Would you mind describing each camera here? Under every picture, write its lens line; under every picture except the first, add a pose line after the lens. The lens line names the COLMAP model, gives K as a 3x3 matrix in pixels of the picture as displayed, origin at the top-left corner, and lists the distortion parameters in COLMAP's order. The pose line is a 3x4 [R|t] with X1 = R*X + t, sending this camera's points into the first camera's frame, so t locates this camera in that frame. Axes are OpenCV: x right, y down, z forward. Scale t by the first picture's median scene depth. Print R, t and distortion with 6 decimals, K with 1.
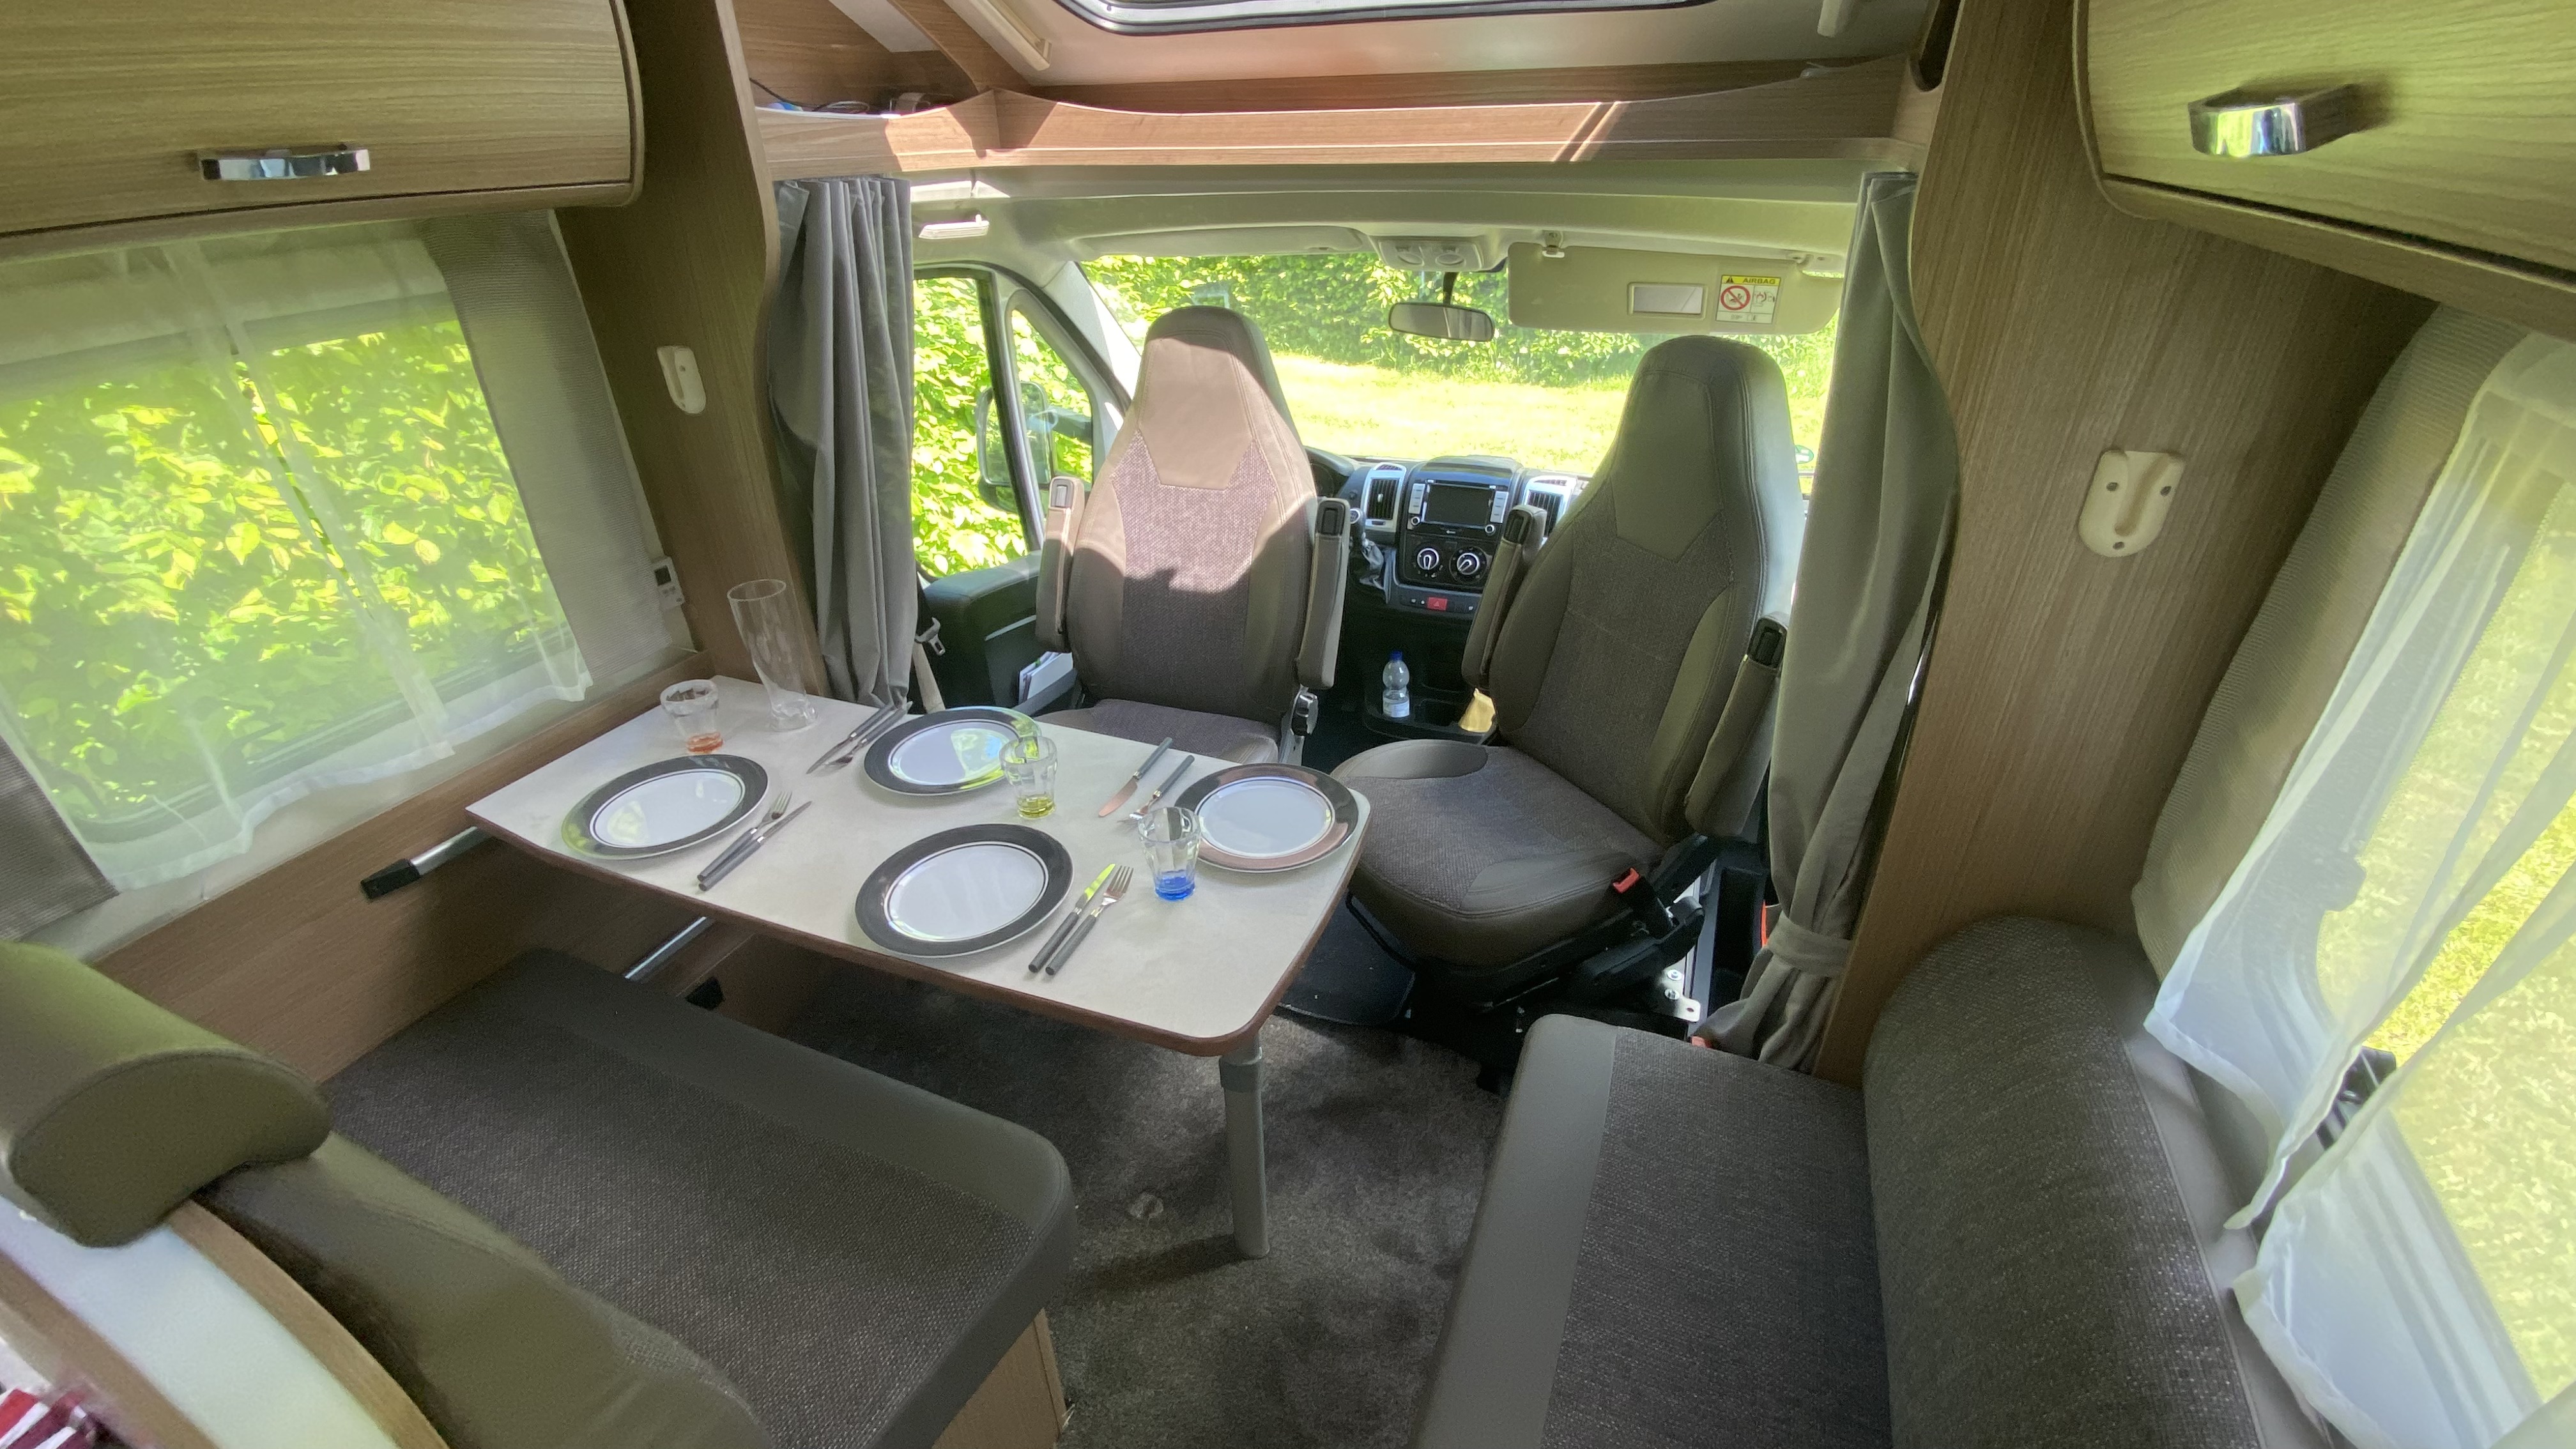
lens RADIAL K [[1047.3, 0, 1288.0], [0, 1047.3, 724.5], [0, 0, 1]] dist [0.002430, -0.011041]
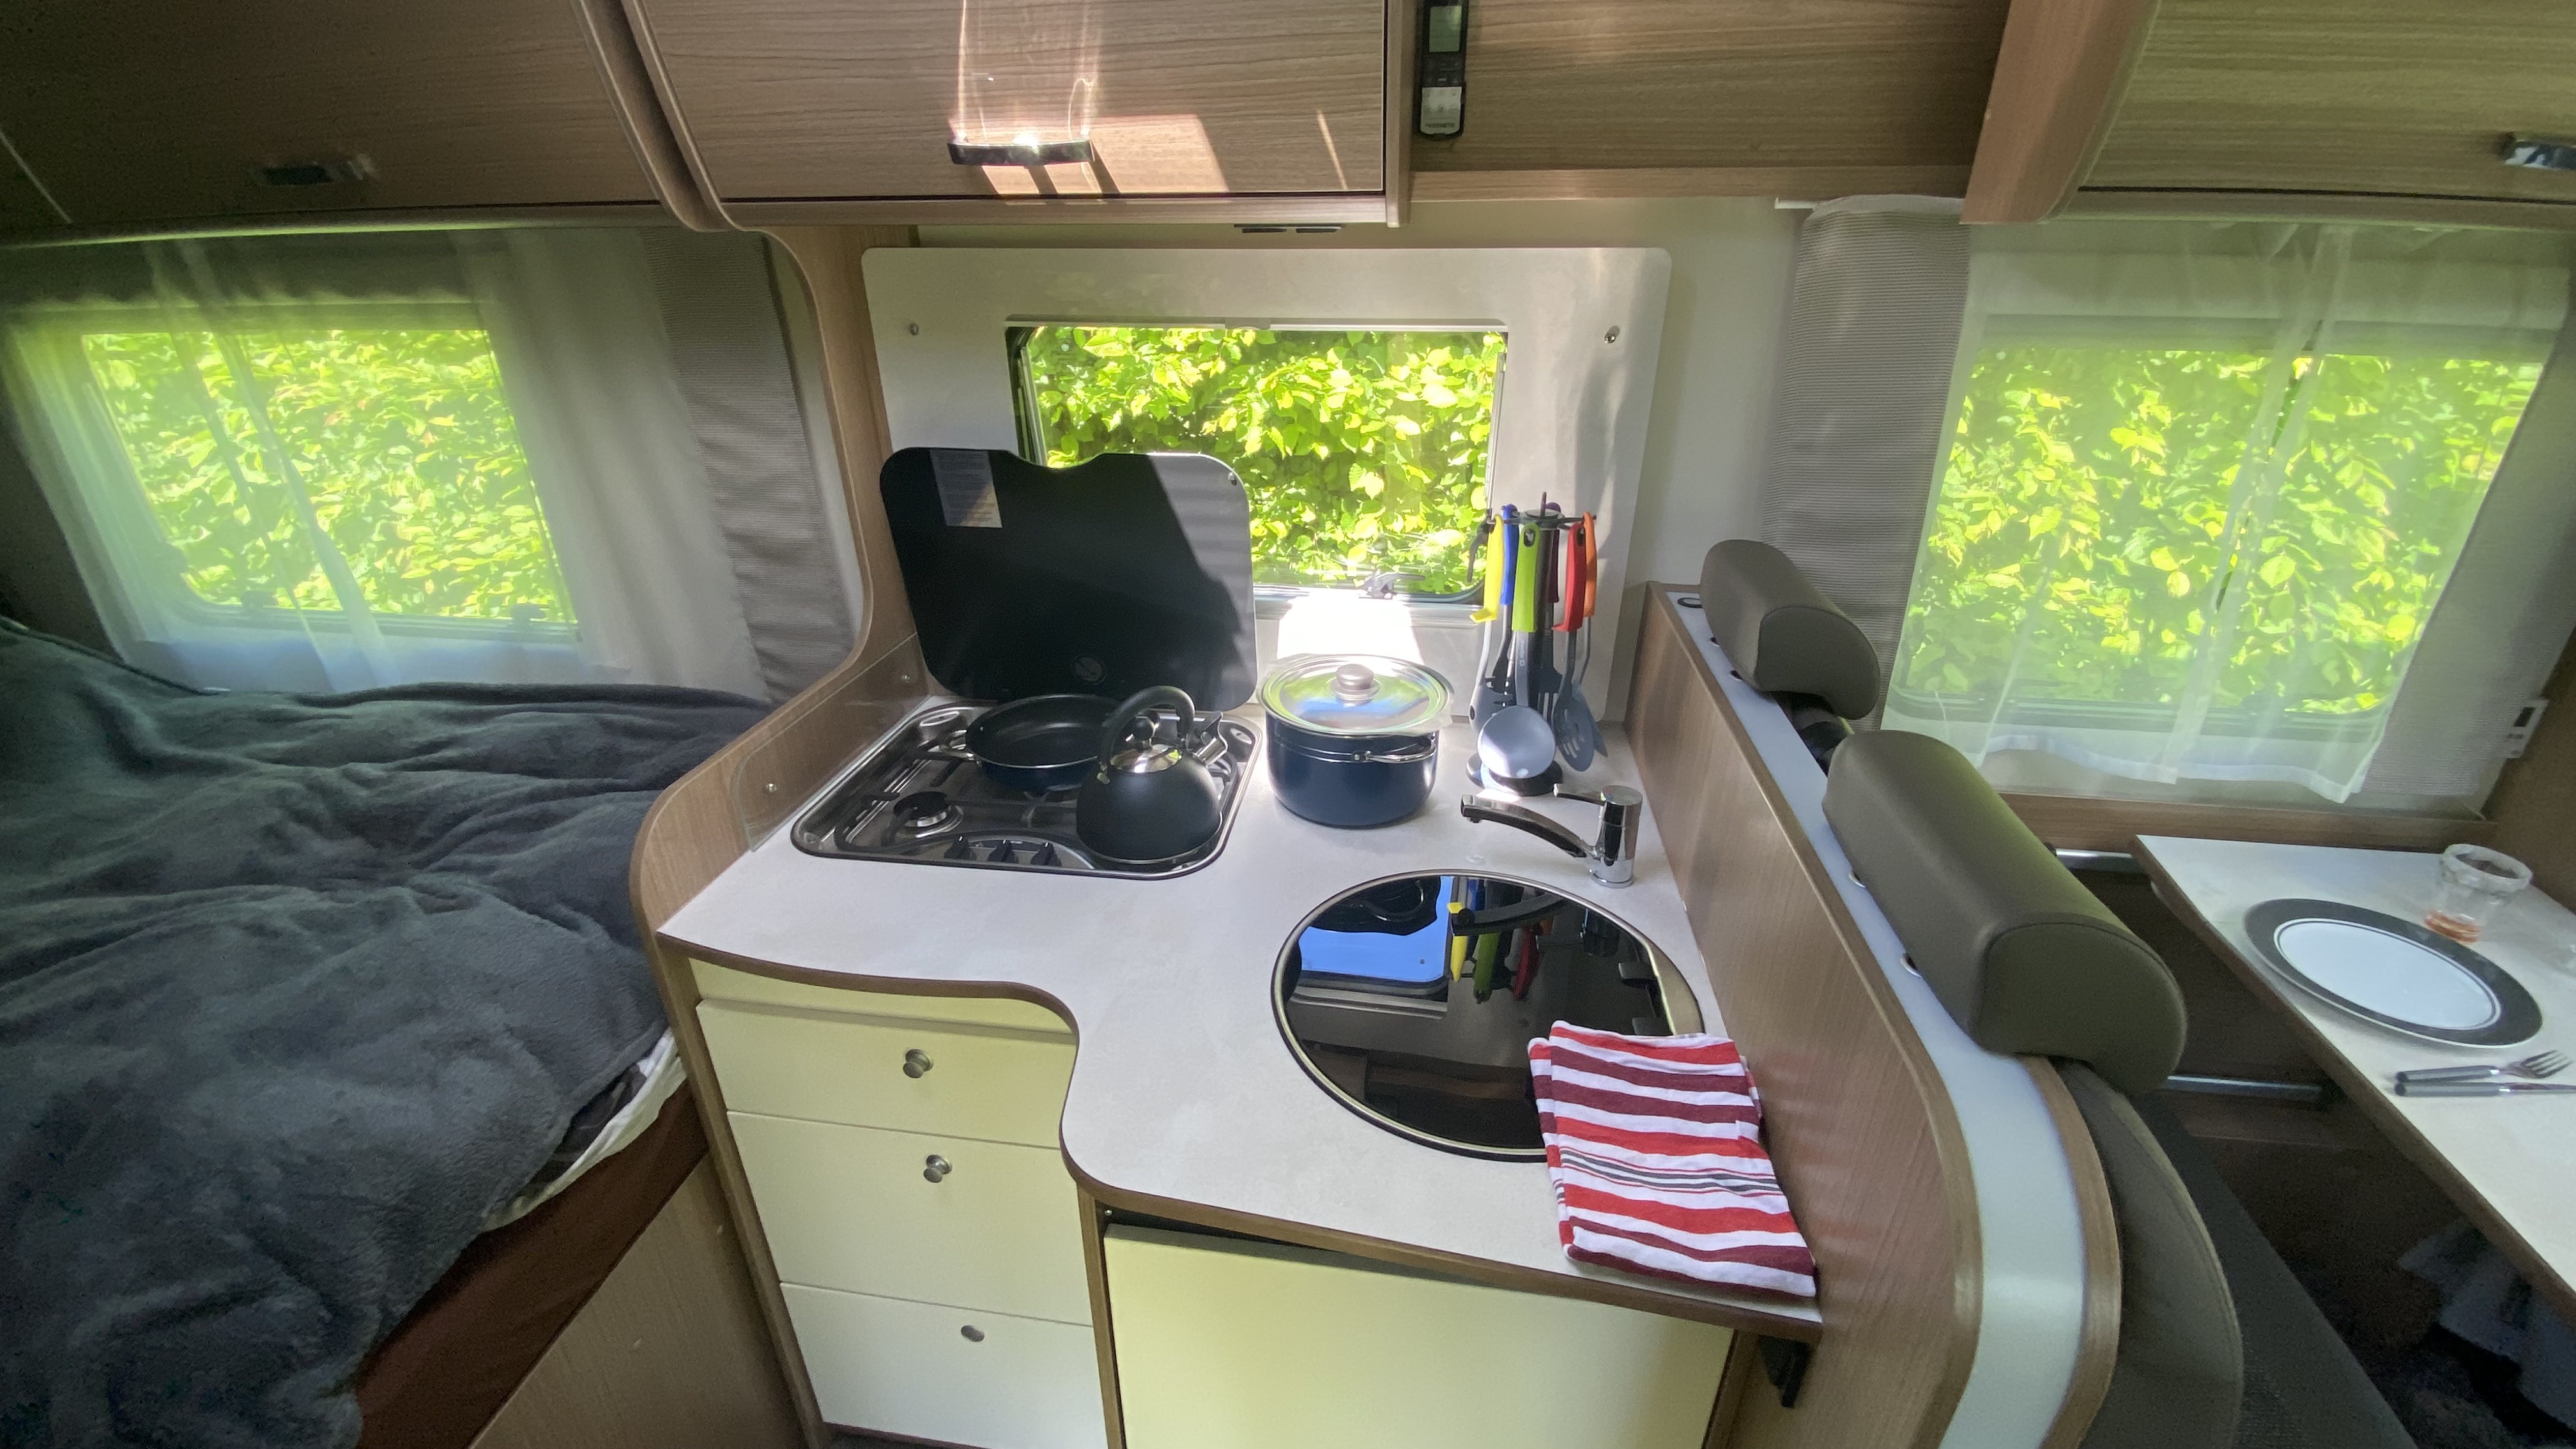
lens RADIAL K [[1047.3, 0, 1288.0], [0, 1047.3, 724.5], [0, 0, 1]] dist [0.002430, -0.011041]
pose [[0.257477, 0.435532, -0.862564, -0.181592], [-0.485517, 0.830108, 0.274216, 0.094637], [0.835451, 0.348185, 0.425192, -0.068931]]
